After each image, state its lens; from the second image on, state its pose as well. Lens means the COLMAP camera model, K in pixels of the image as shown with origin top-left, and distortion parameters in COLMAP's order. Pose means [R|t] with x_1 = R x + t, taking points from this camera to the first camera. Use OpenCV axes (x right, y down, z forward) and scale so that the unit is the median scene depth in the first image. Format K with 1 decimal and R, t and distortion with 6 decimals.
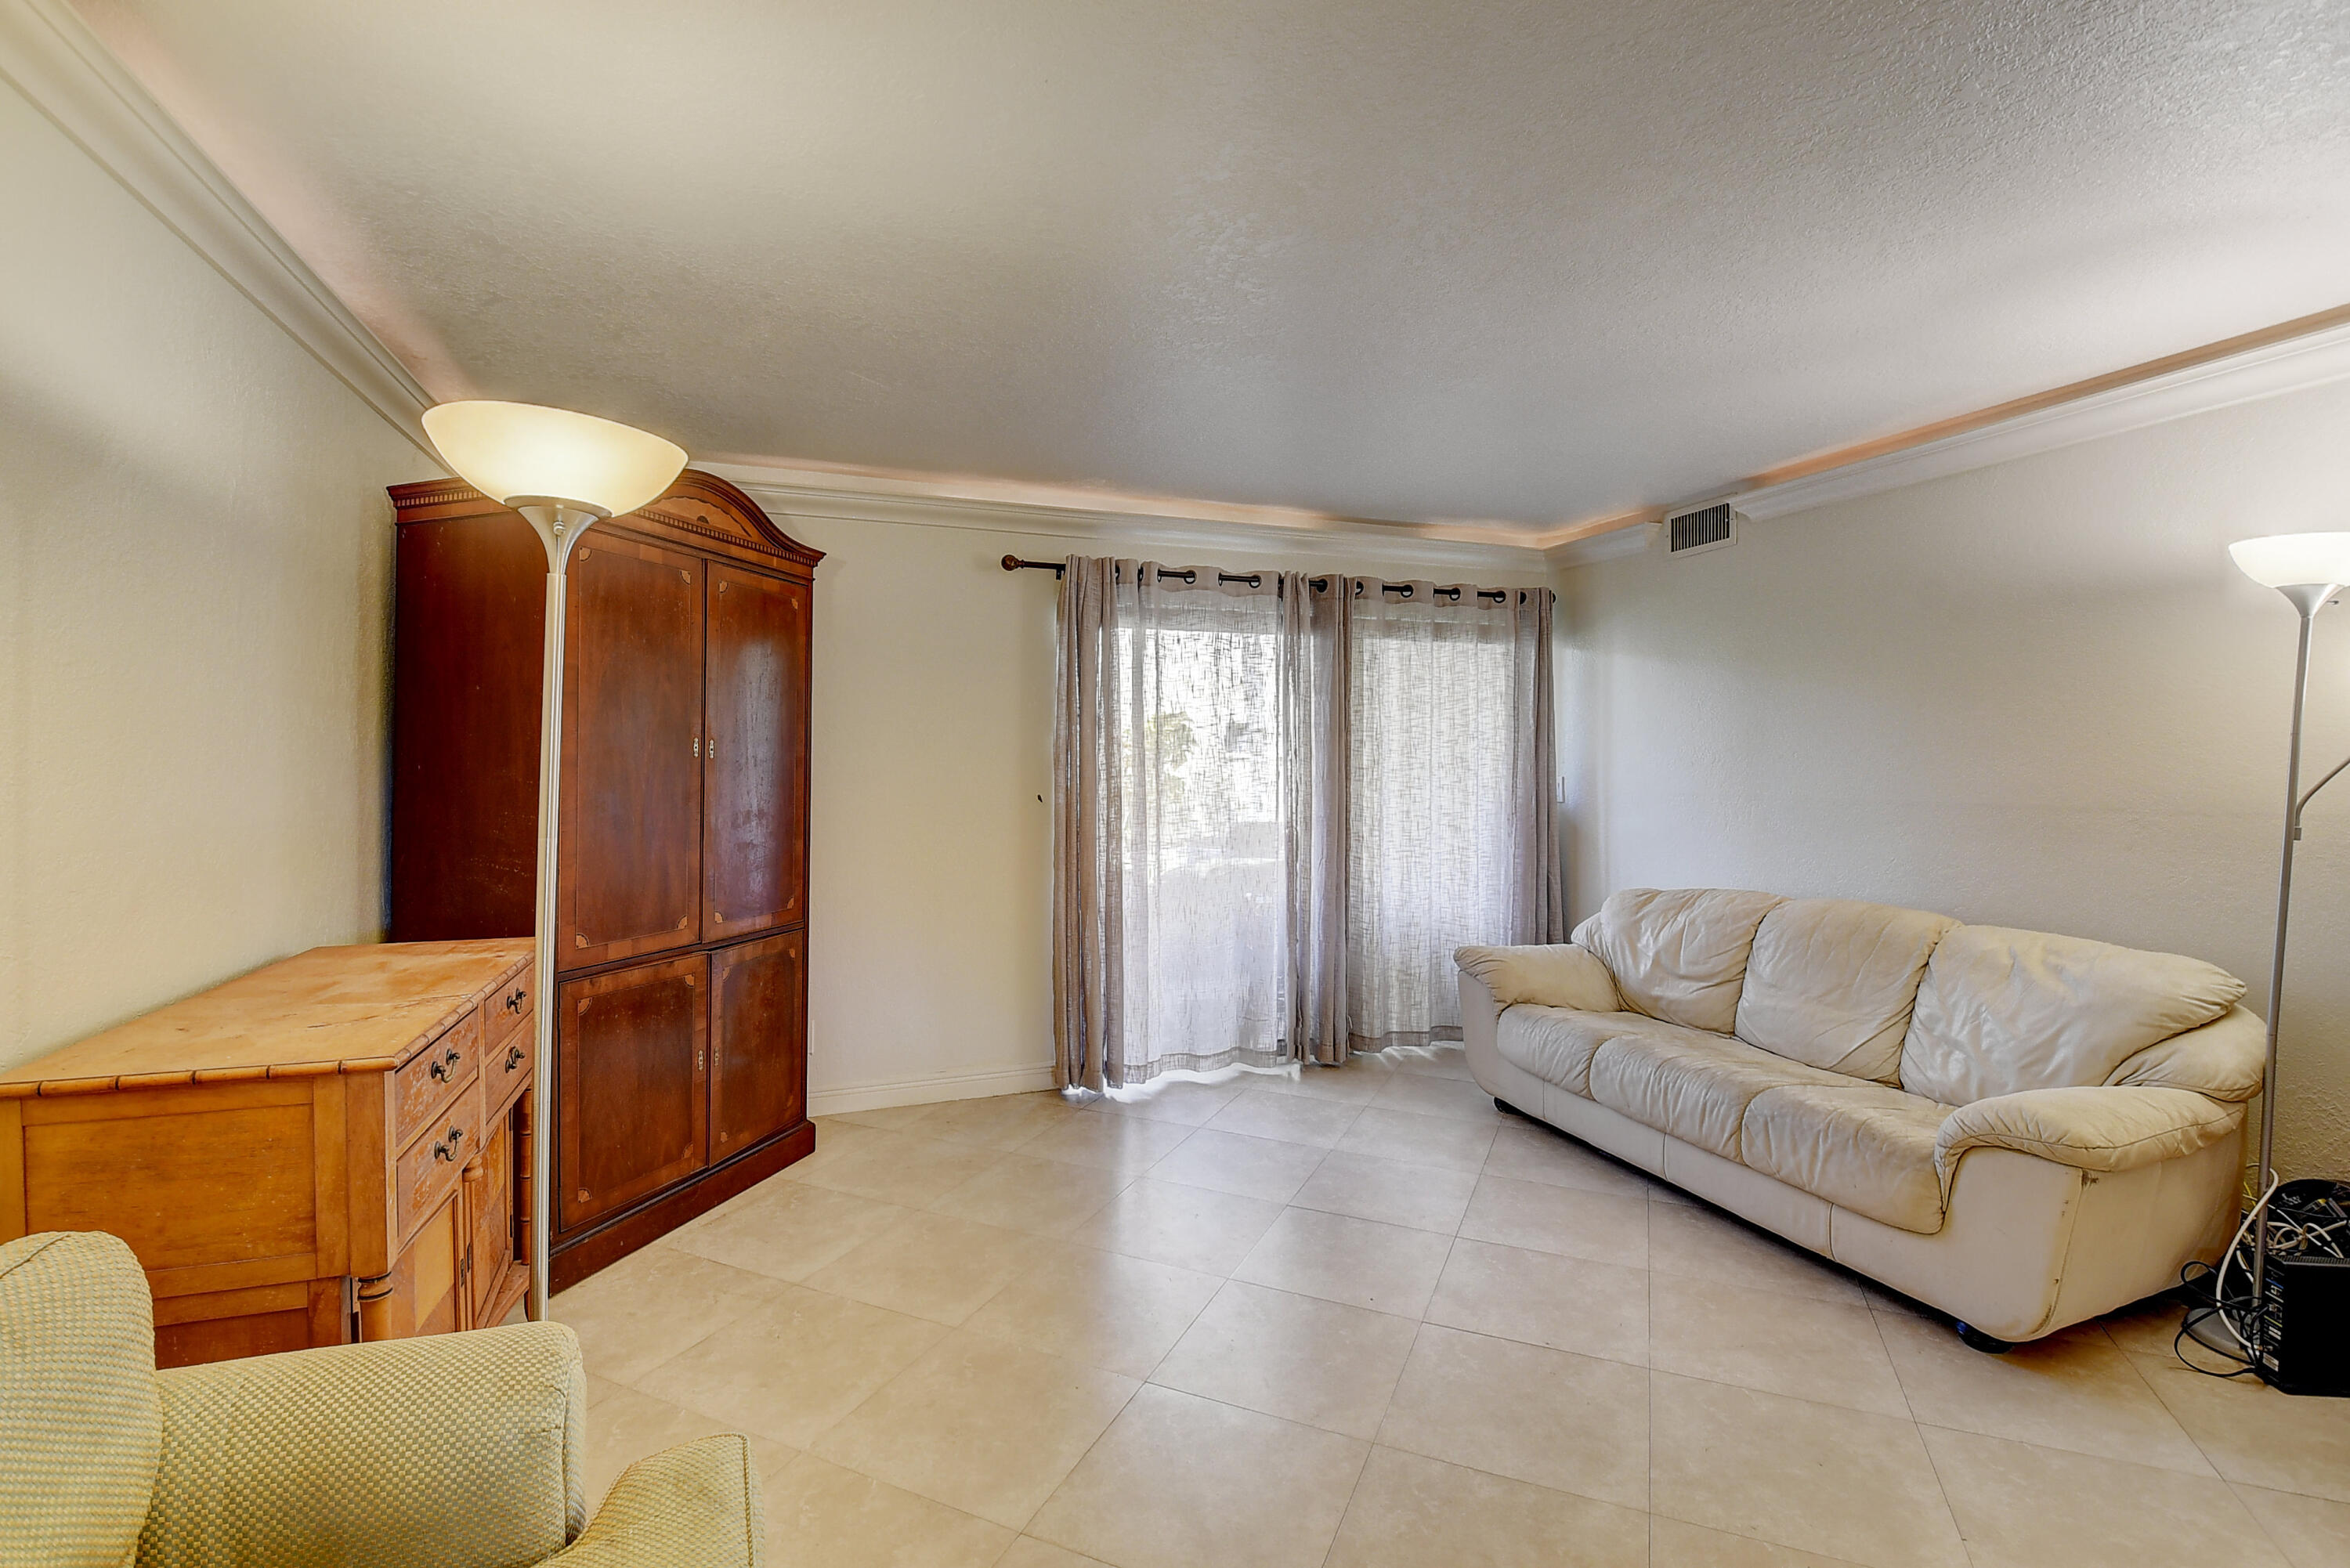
lens RADIAL K [[1042.4, 0, 1169.8], [0, 1042.4, 758.1], [0, 0, 1]] dist [0.025351, -0.030380]
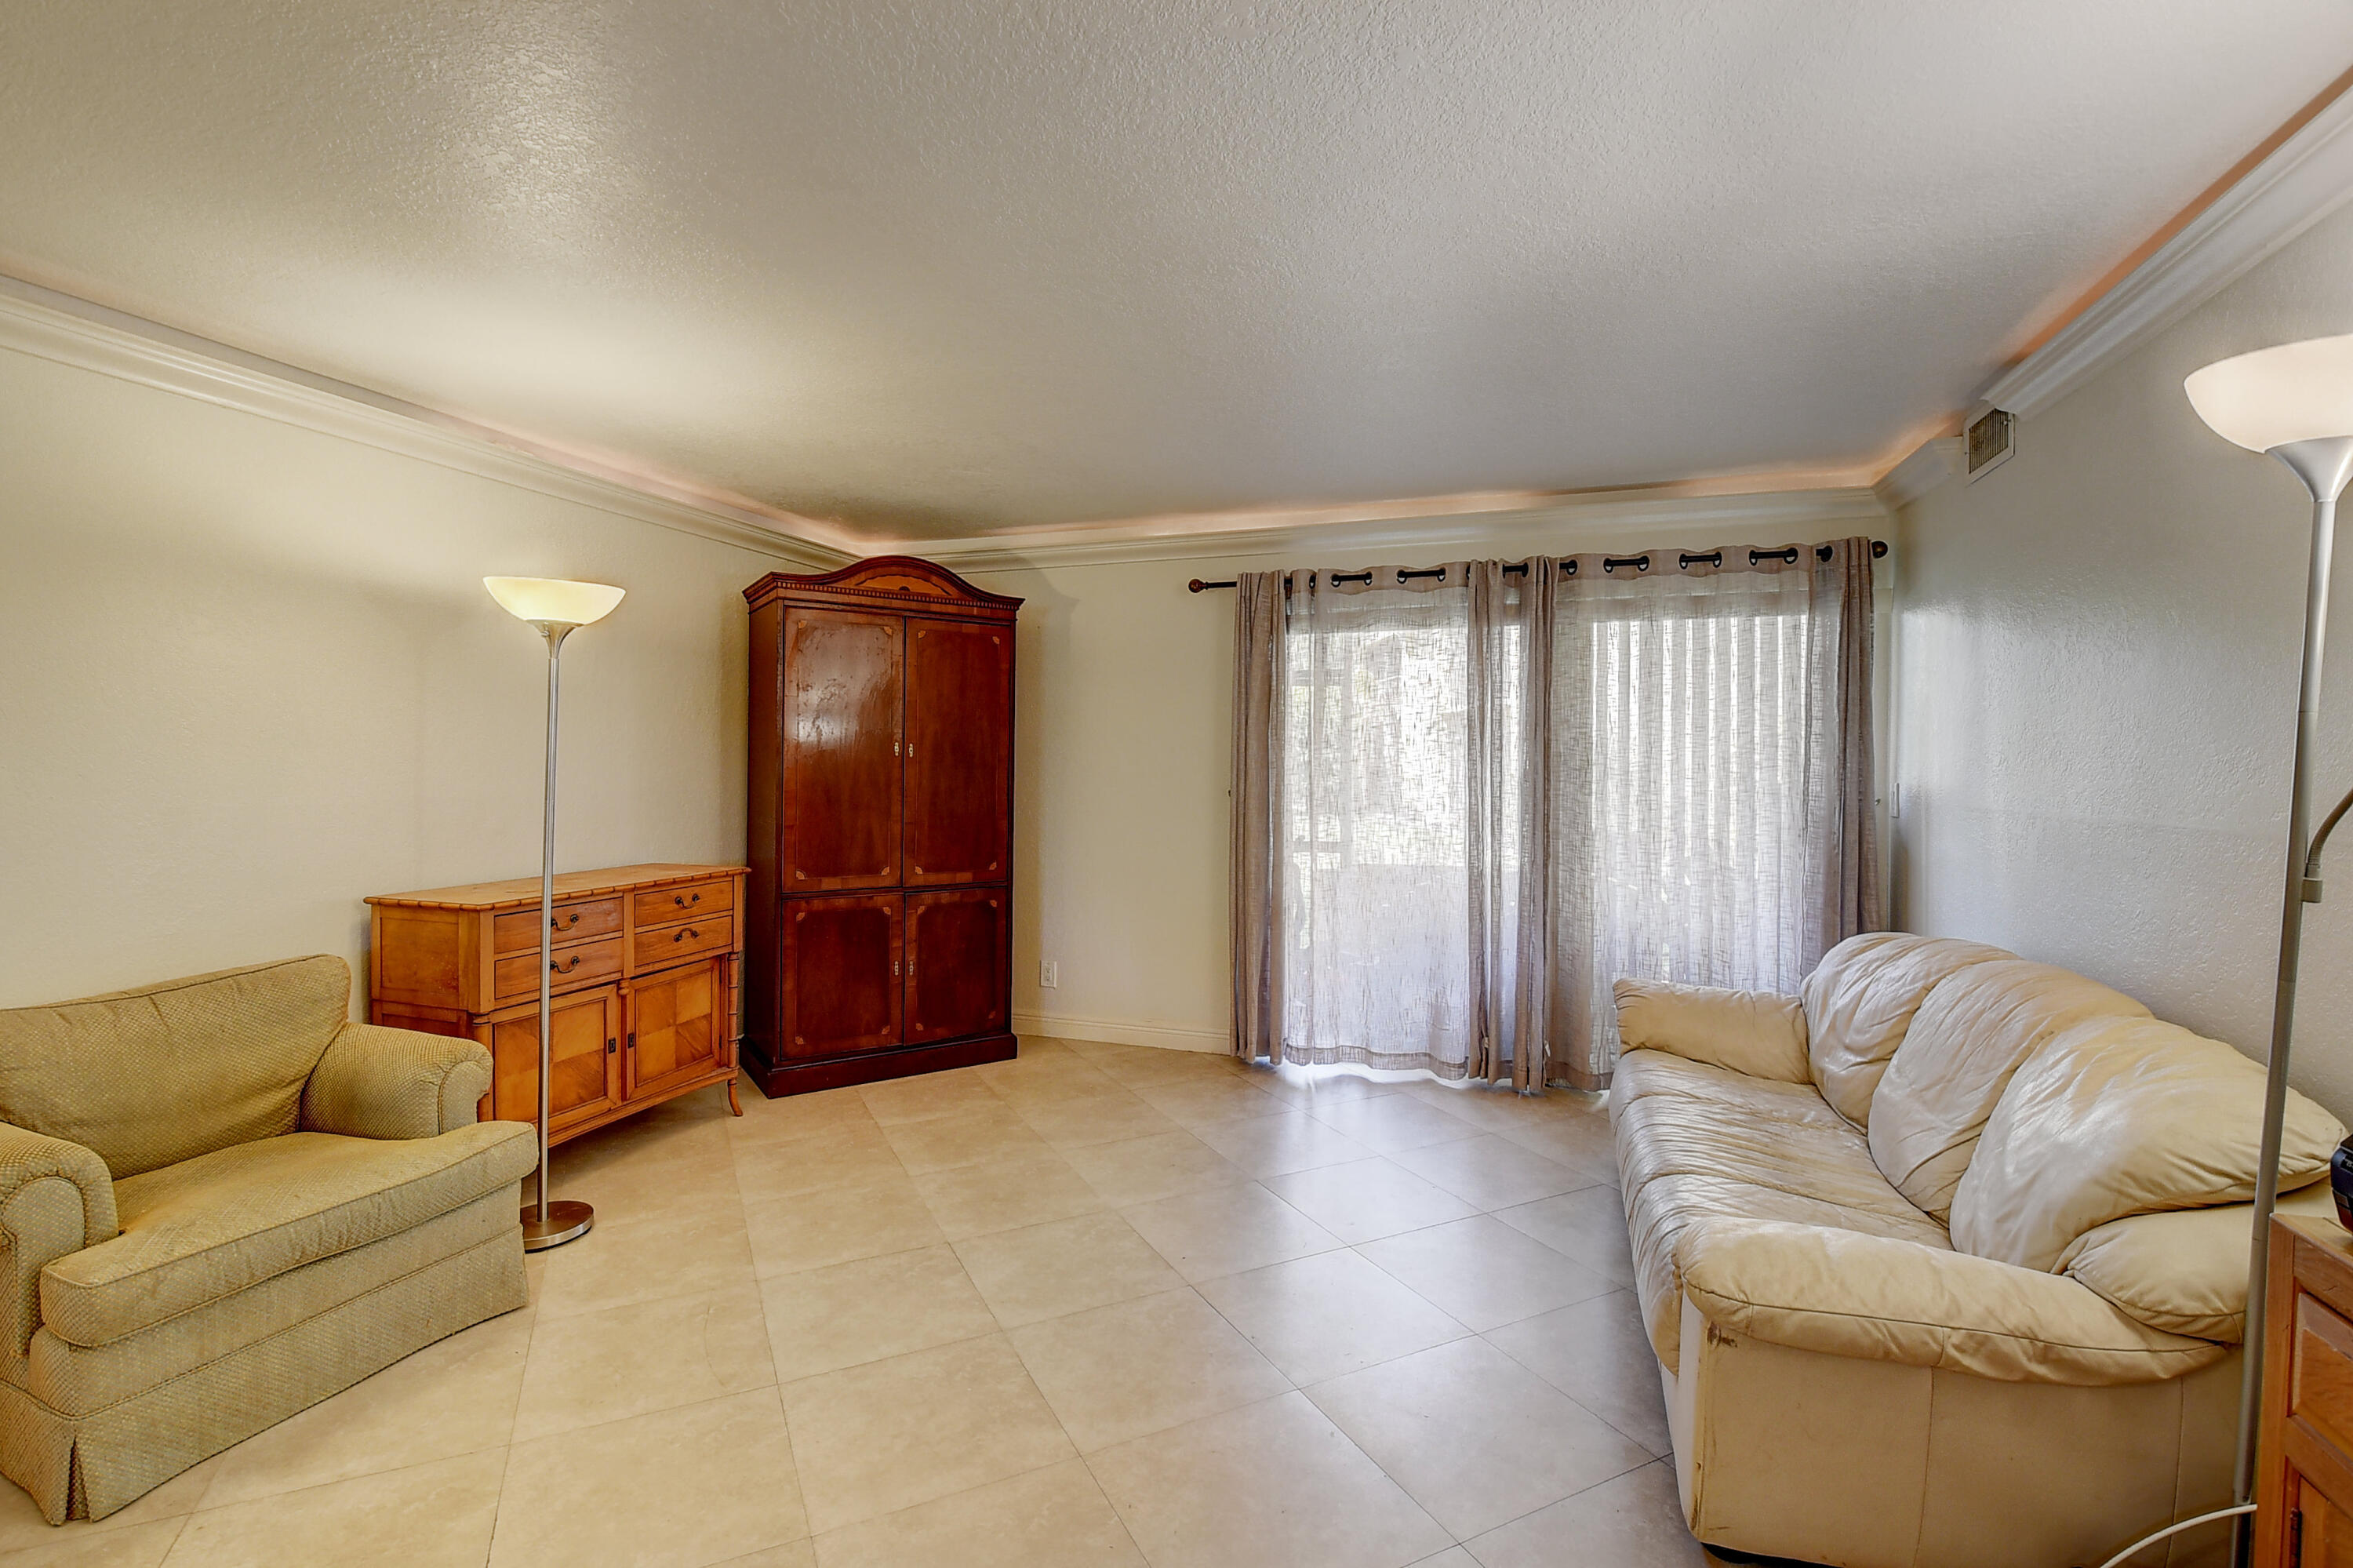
lens RADIAL K [[1043.8, 0, 1171.3], [0, 1043.8, 758.1], [0, 0, 1]] dist [0.025351, -0.030380]
pose [[0.774241, 0.001488, -0.632889, 0.545224], [-0.001739, 0.999998, 0.000224, 0.000821], [0.632888, 0.000927, 0.774243, 0.097899]]
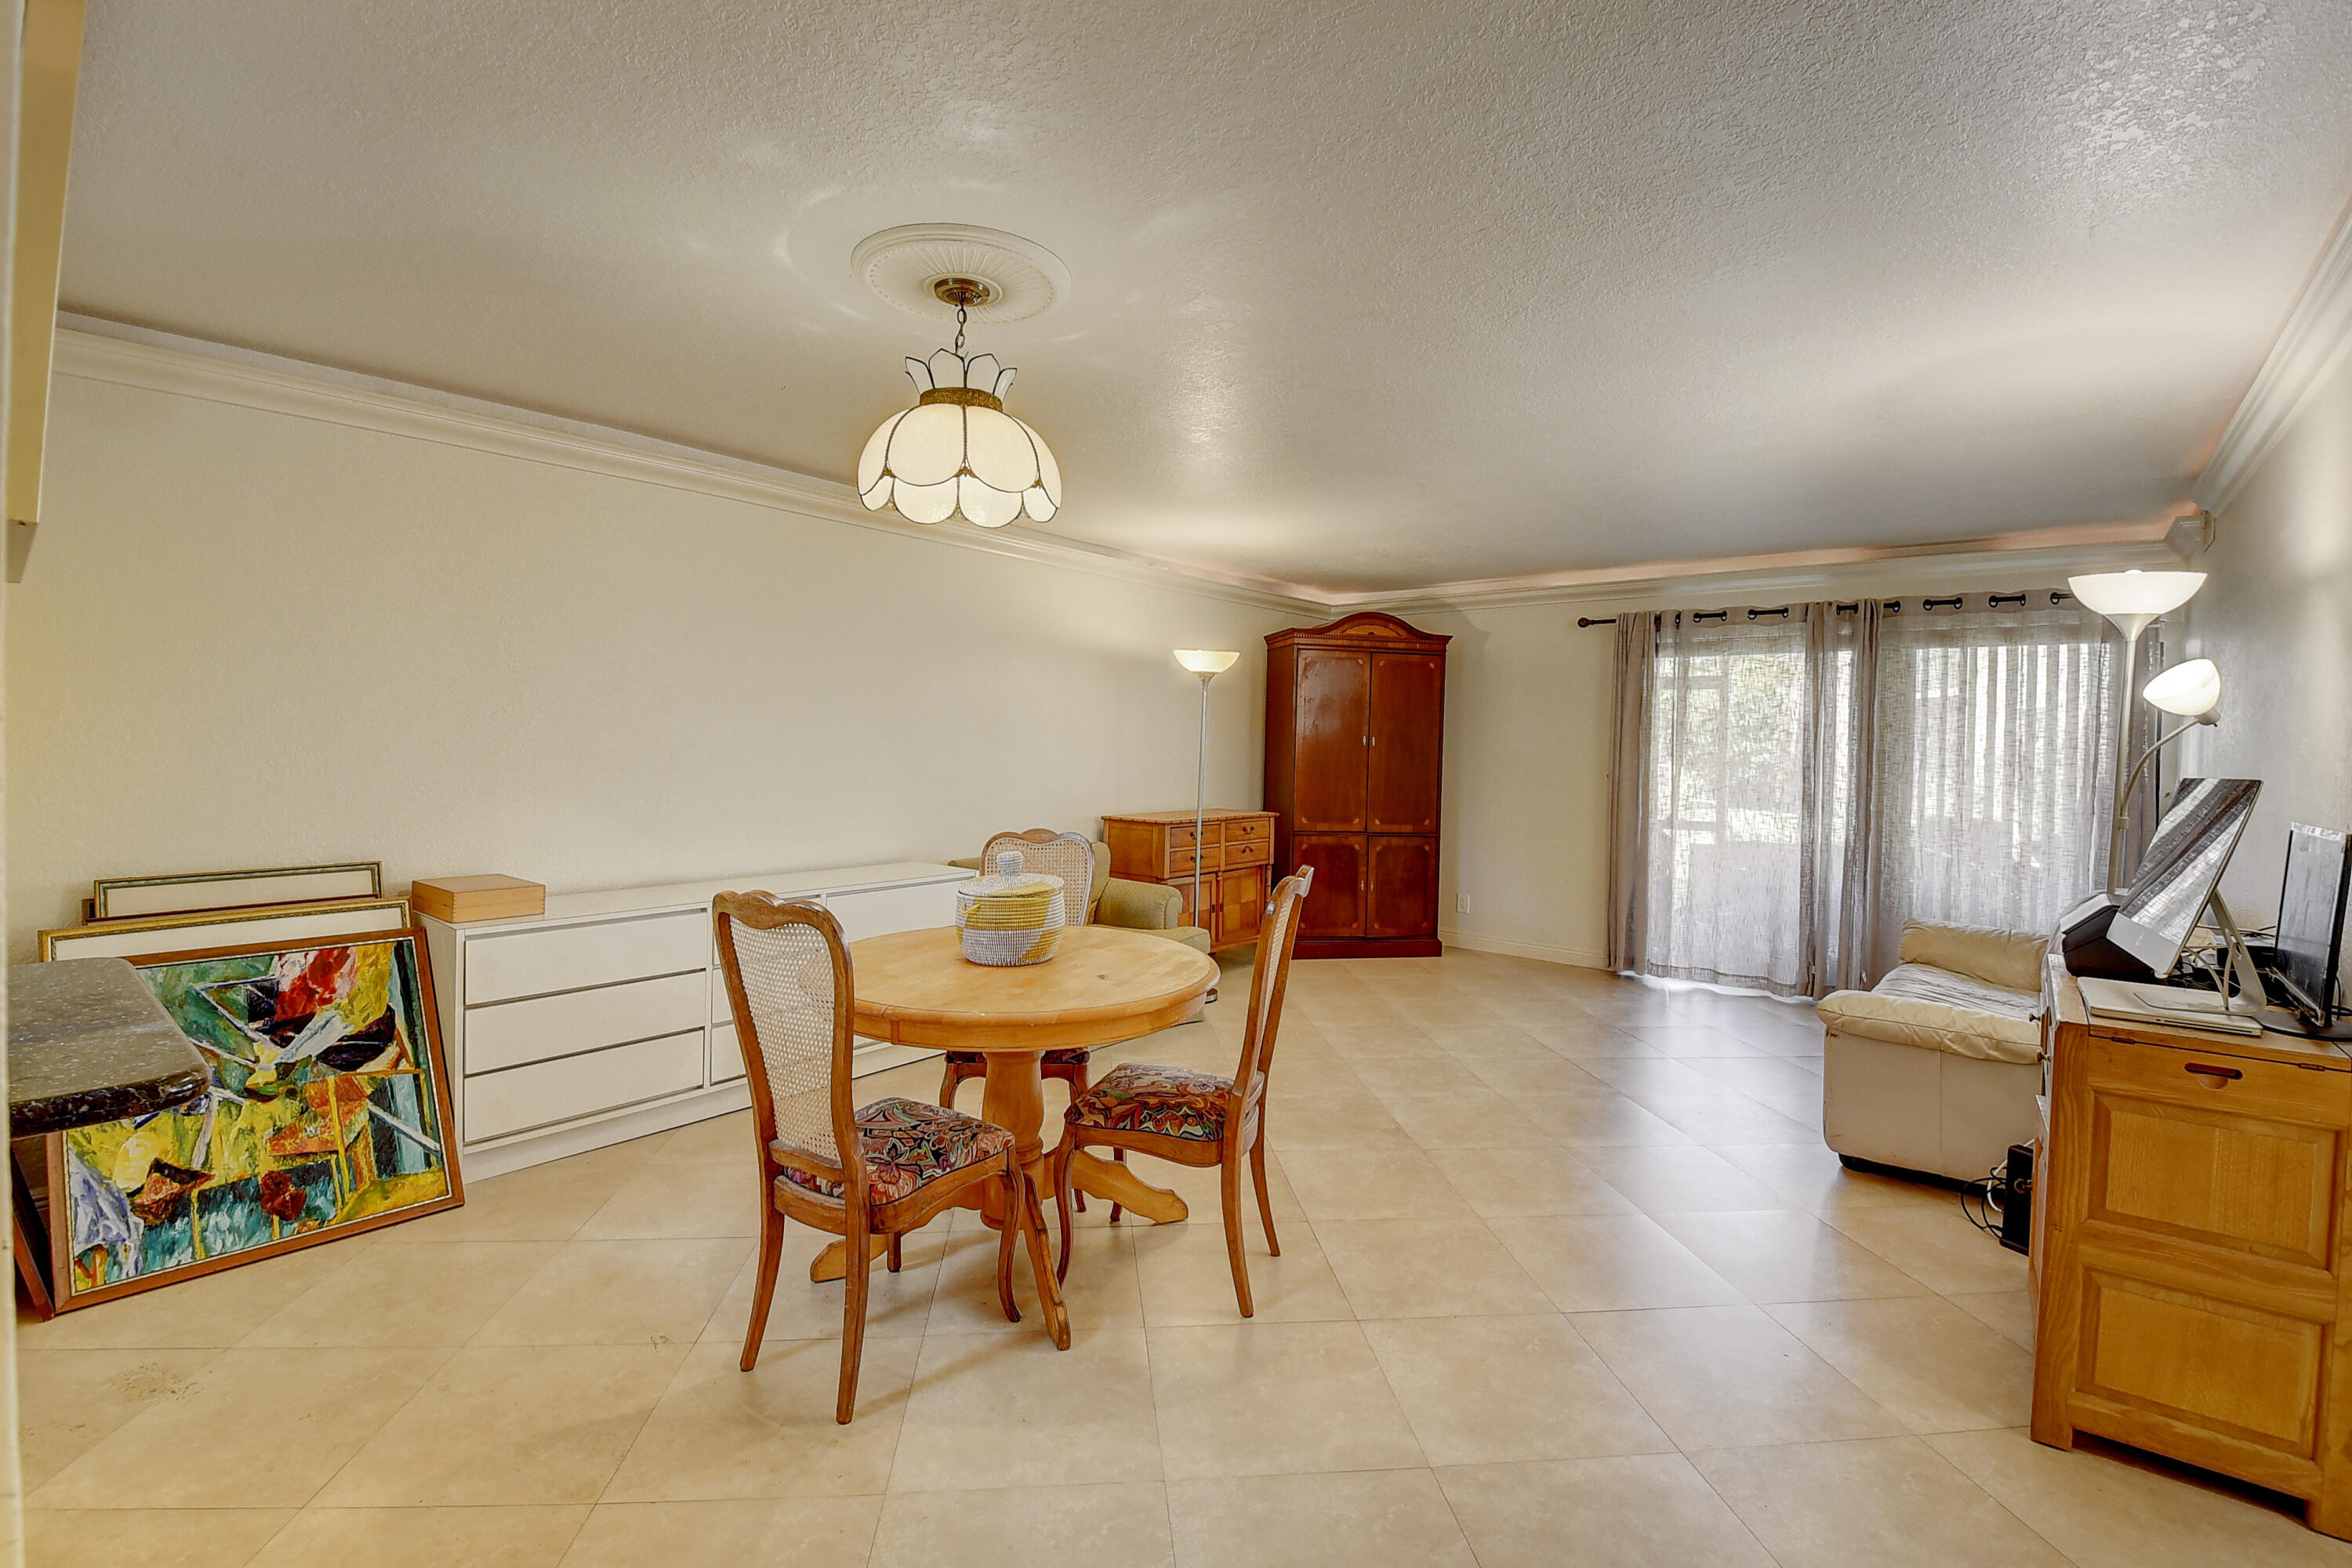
lens RADIAL K [[1033.1, 0, 1119.0], [0, 1033.1, 752.1], [0, 0, 1]] dist [-0.034616, 0.000193]
pose [[0.456745, 0.018901, -0.889397, 0.882985], [-0.014967, 0.999796, 0.013561, -0.005221], [0.889472, 0.007118, 0.456934, -0.305511]]
